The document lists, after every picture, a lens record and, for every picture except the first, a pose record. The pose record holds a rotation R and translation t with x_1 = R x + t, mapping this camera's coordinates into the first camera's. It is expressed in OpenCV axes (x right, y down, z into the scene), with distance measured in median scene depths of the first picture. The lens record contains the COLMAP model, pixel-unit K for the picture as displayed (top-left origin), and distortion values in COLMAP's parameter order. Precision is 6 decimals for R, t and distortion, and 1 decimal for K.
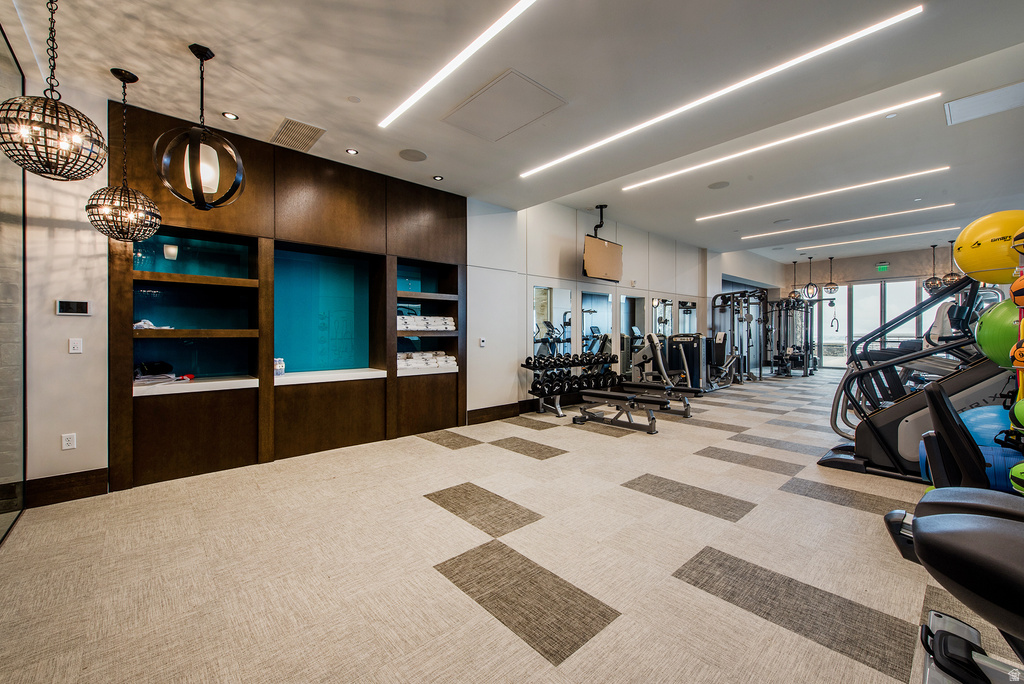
lens RADIAL K [[408.2, 0, 512.9], [0, 408.2, 336.2], [0, 0, 1]] dist [0.014099, -0.000195]
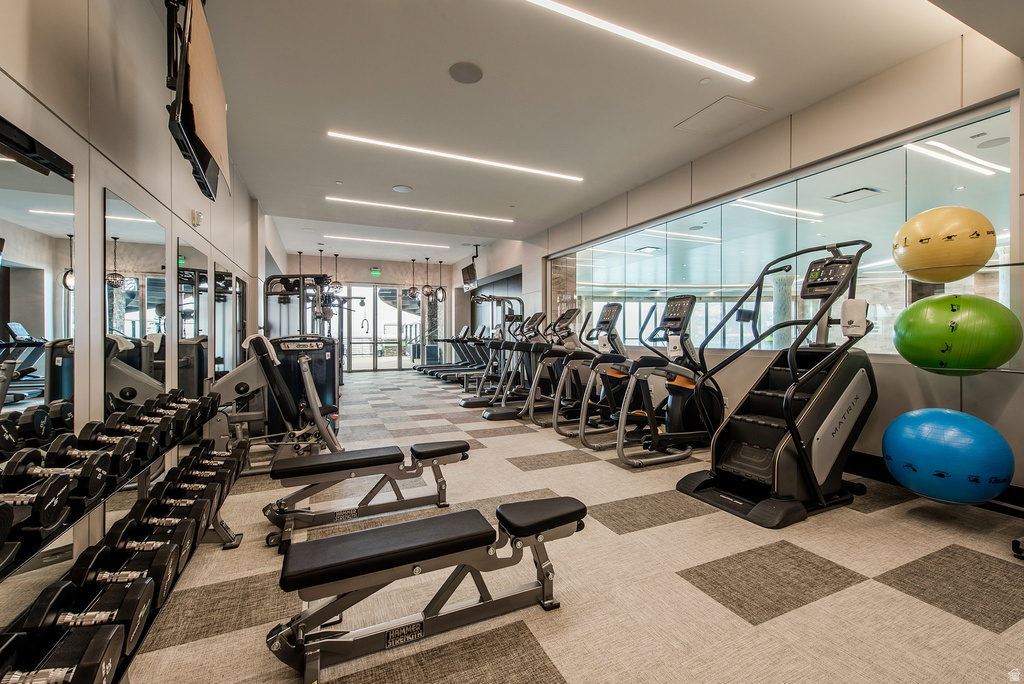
lens RADIAL K [[408.2, 0, 506.6], [0, 408.2, 339.5], [0, 0, 1]] dist [0.014099, -0.000195]
pose [[0.303869, -0.013871, 0.952613, -0.013026], [0.009982, 0.999885, 0.011375, -0.004023], [-0.952662, 0.006052, 0.303973, 0.445476]]
